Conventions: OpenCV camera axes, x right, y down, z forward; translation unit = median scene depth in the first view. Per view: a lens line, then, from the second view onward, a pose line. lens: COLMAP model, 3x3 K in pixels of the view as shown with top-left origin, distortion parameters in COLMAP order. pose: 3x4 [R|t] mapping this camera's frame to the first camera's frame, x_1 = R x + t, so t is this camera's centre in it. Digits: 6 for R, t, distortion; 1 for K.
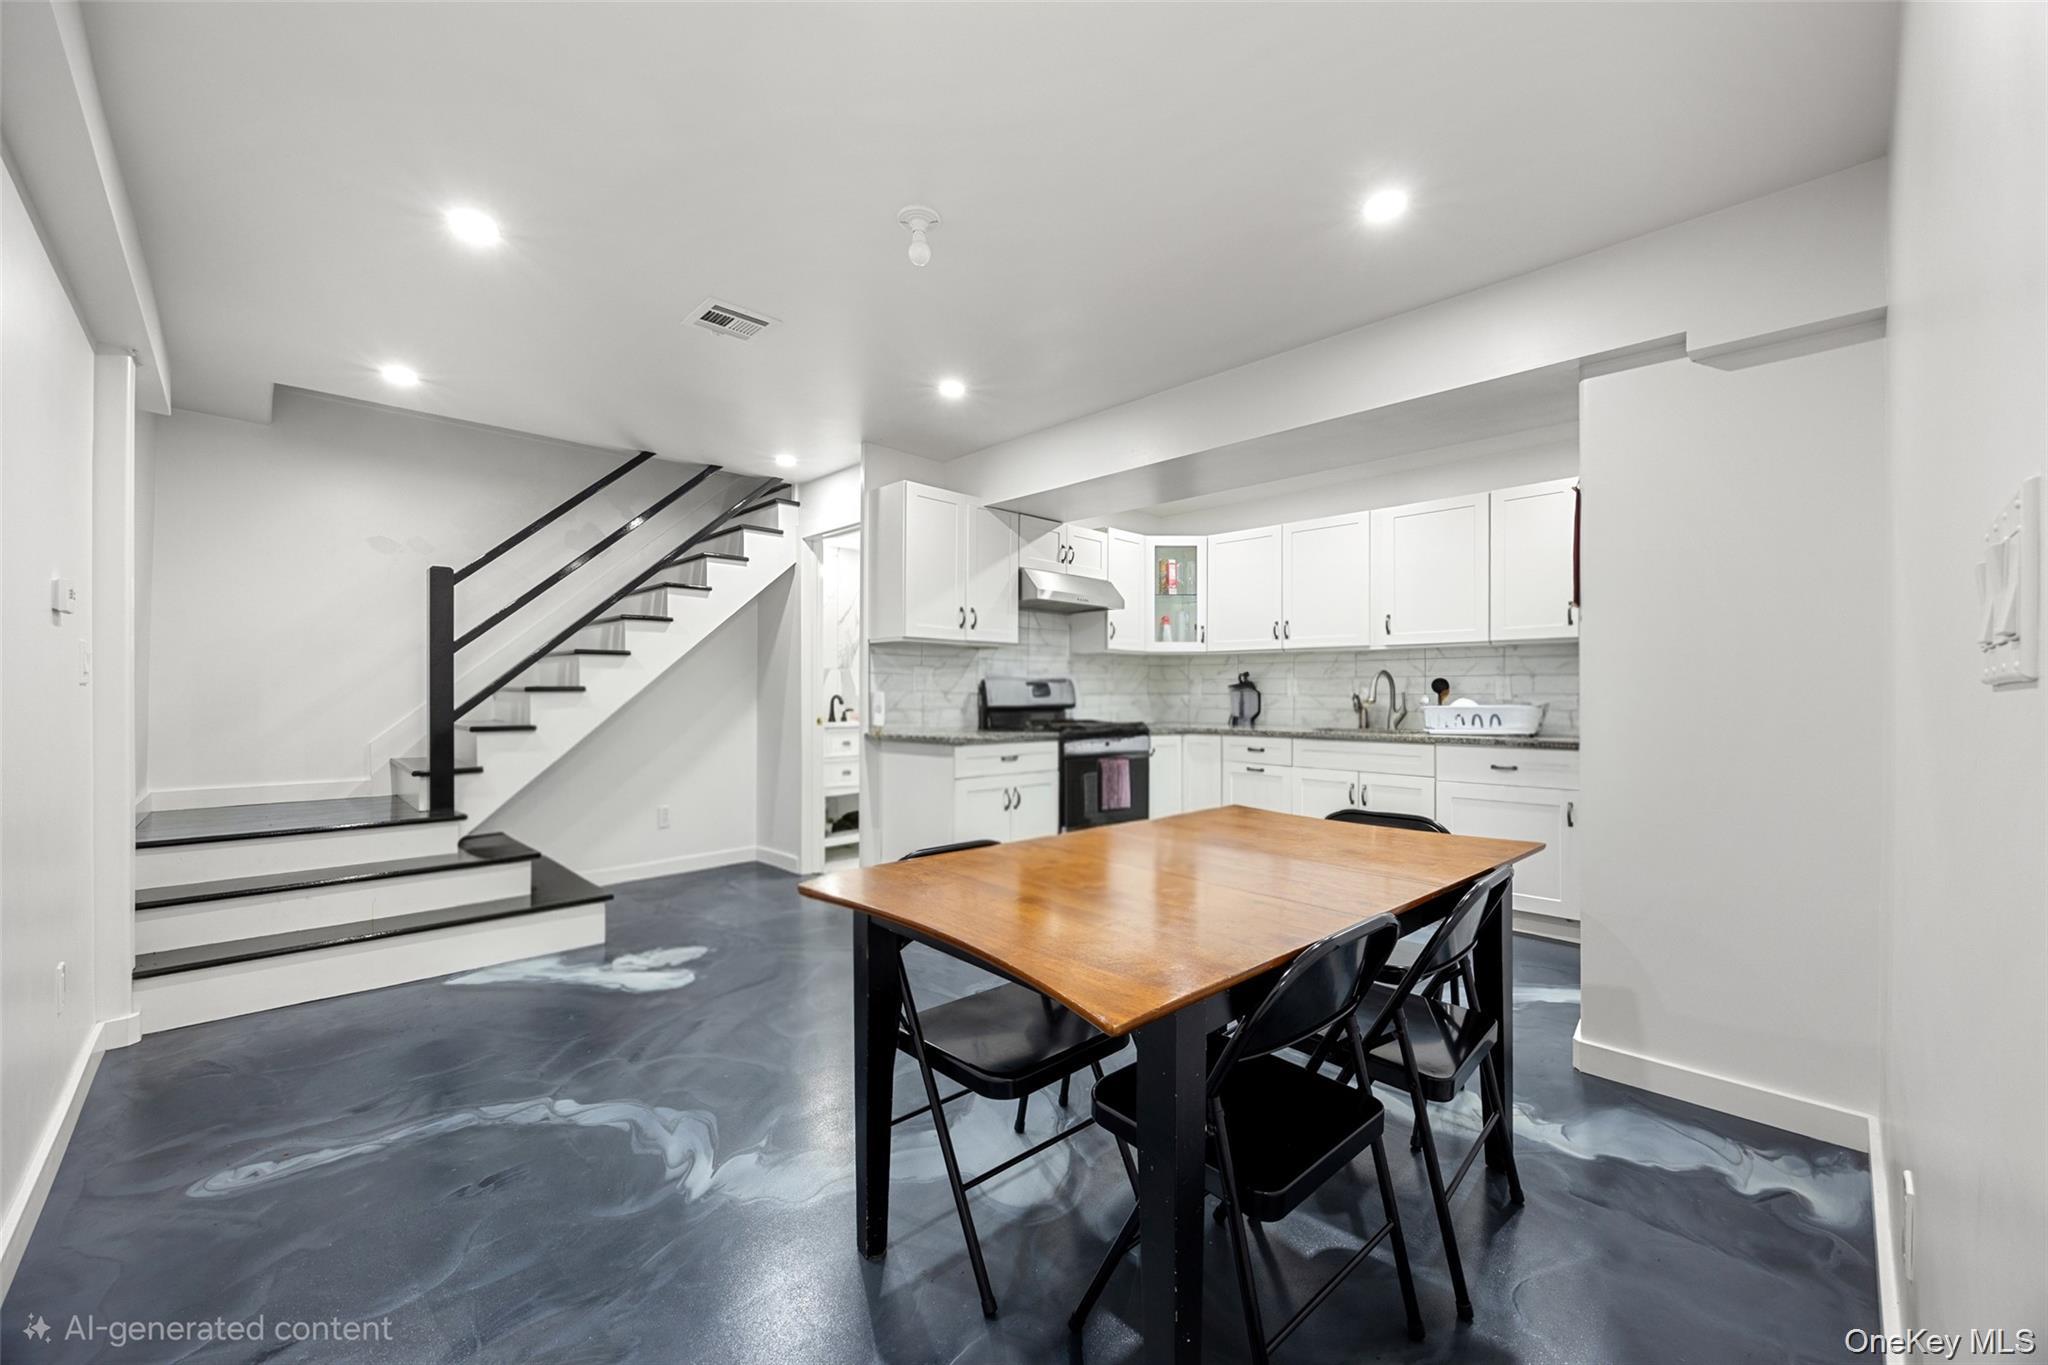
lens RADIAL K [[823.8, 0, 1024.0], [0, 823.8, 682.5], [0, 0, 1]] dist [-0.000053, -0.000044]
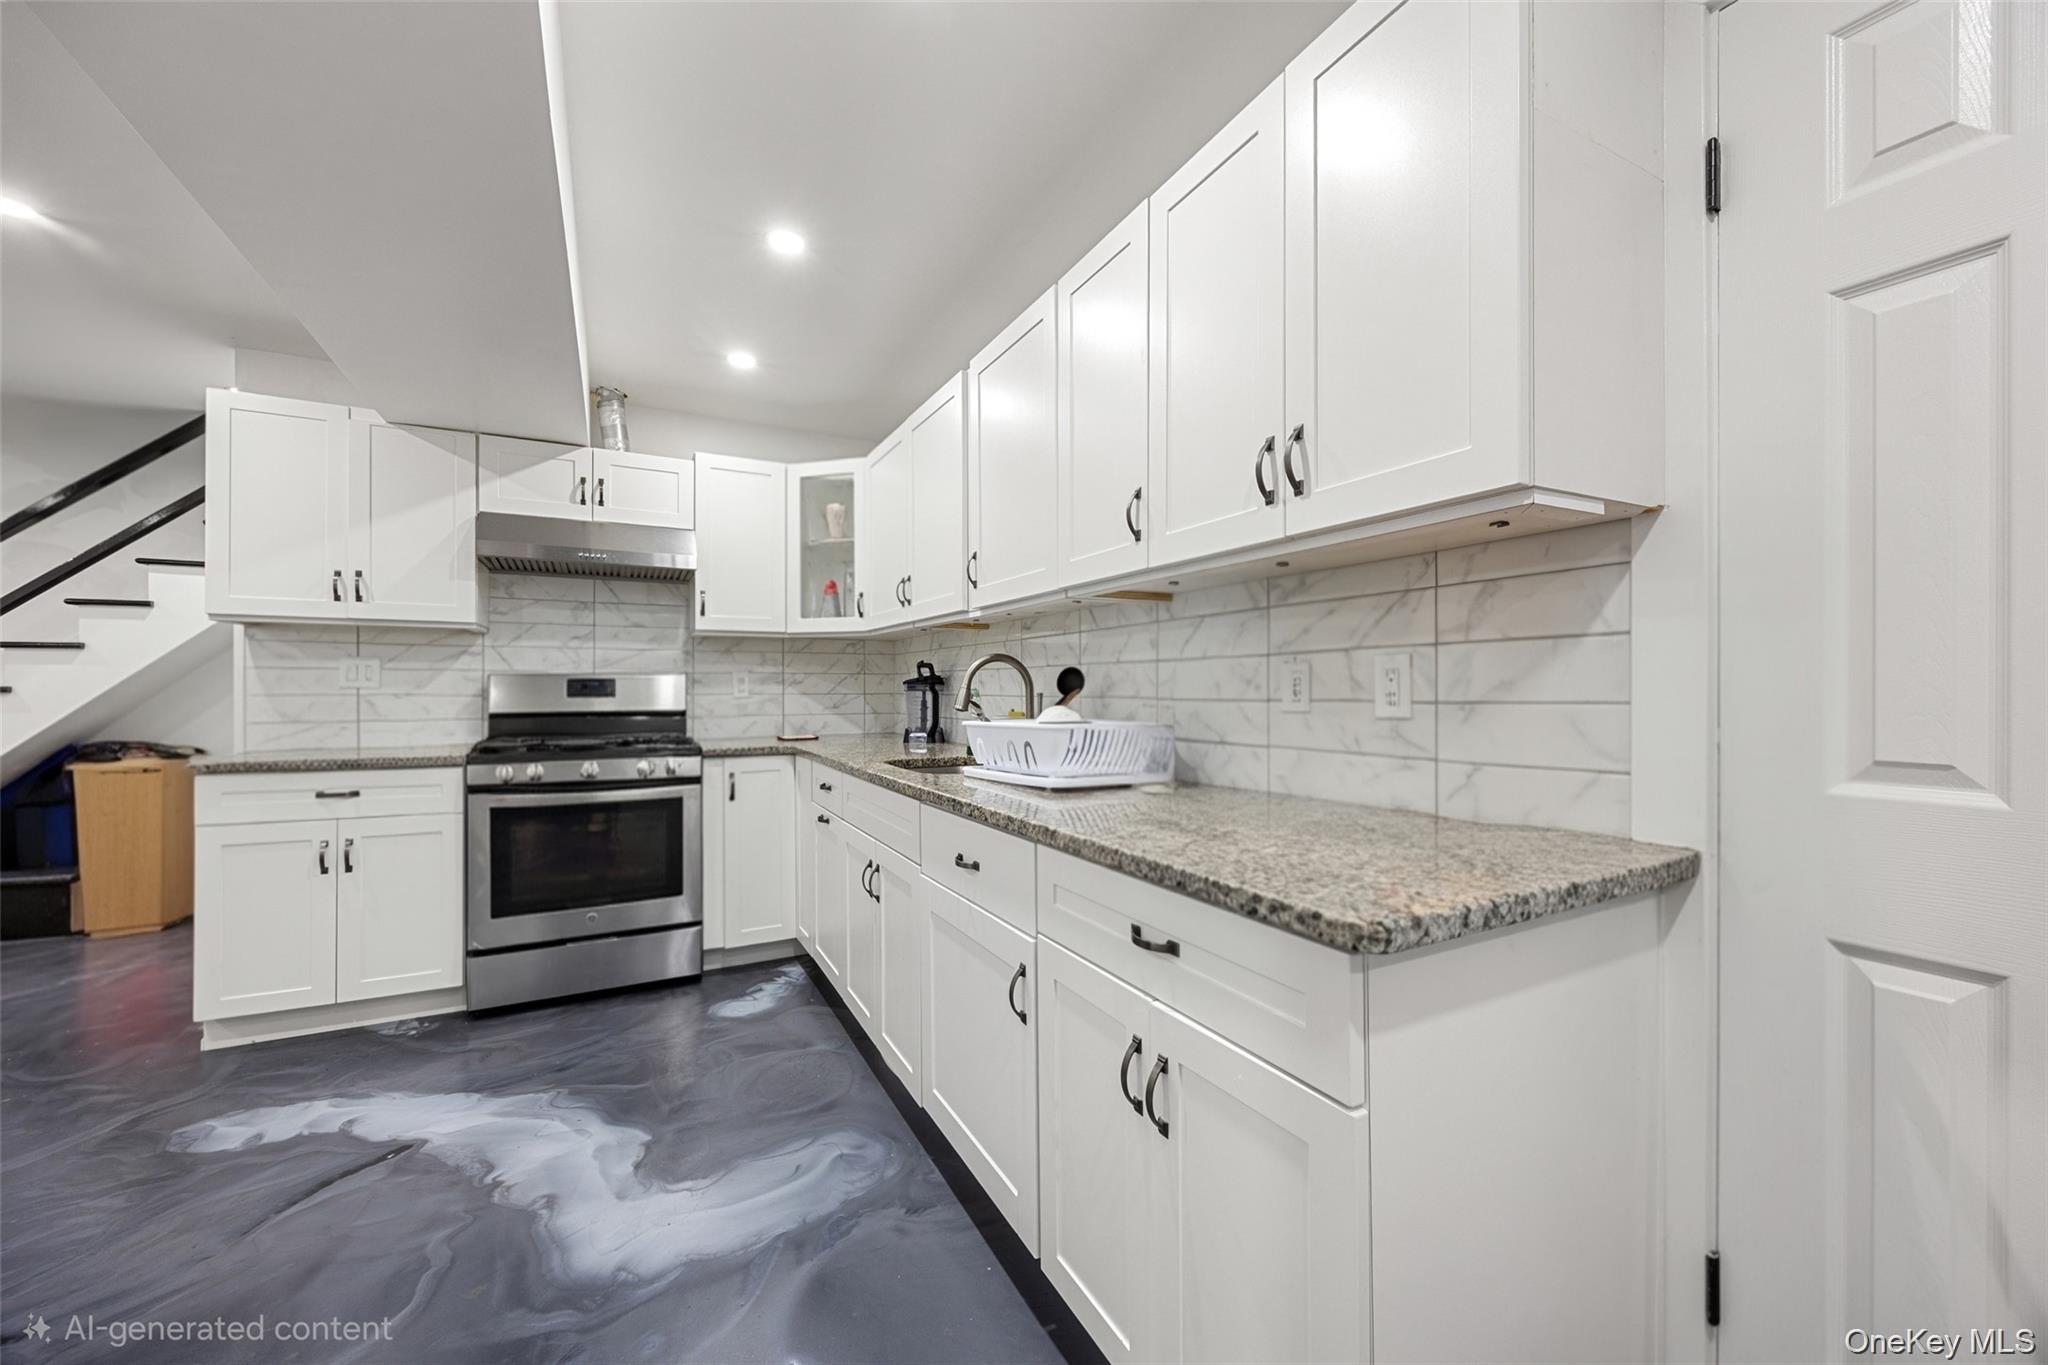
lens RADIAL K [[794.1, 0, 1024.0], [0, 794.1, 682.5], [0, 0, 1]] dist [-0.001706, -0.000335]
pose [[0.959481, -0.003278, -0.281754, 0.537645], [0.005724, 0.999953, 0.007859, 0.000118], [0.281715, -0.009153, 0.959454, 0.430417]]
